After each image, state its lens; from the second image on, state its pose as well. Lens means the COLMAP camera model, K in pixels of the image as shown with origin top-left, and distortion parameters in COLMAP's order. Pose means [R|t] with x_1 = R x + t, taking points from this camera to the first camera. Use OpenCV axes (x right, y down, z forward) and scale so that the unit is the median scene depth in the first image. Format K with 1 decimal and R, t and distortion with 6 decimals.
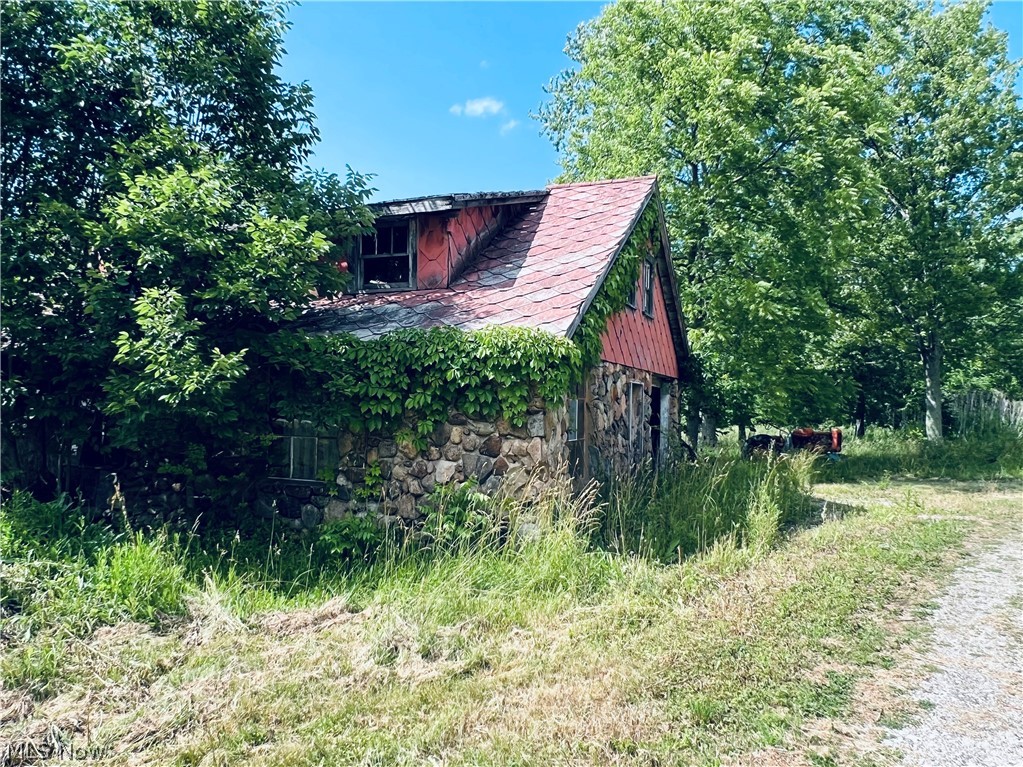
lens RADIAL K [[715.2, 0, 510.8], [0, 715.2, 384.4], [0, 0, 1]] dist [-0.002104, -0.000203]
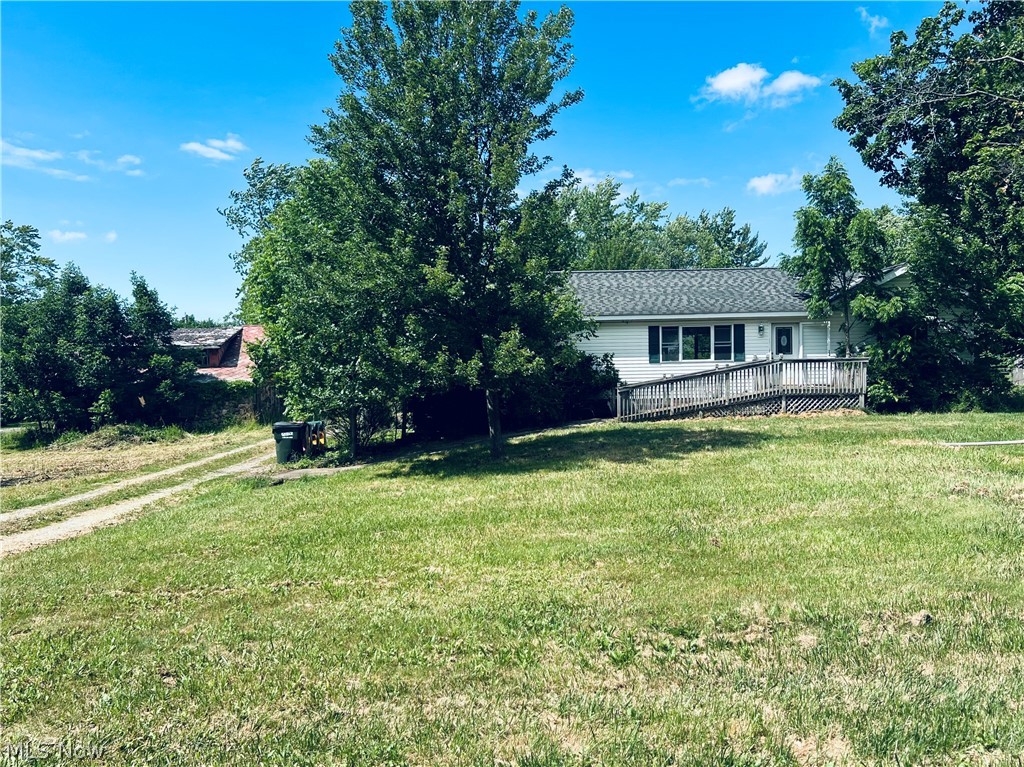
lens RADIAL K [[779.8, 0, 510.6], [0, 779.8, 389.9], [0, 0, 1]] dist [0.000256, -0.000573]
pose [[0.914655, -0.044042, 0.401829, -0.401784], [0.020936, 0.997874, 0.061715, -0.273620], [-0.403693, -0.048036, 0.913633, -4.074179]]
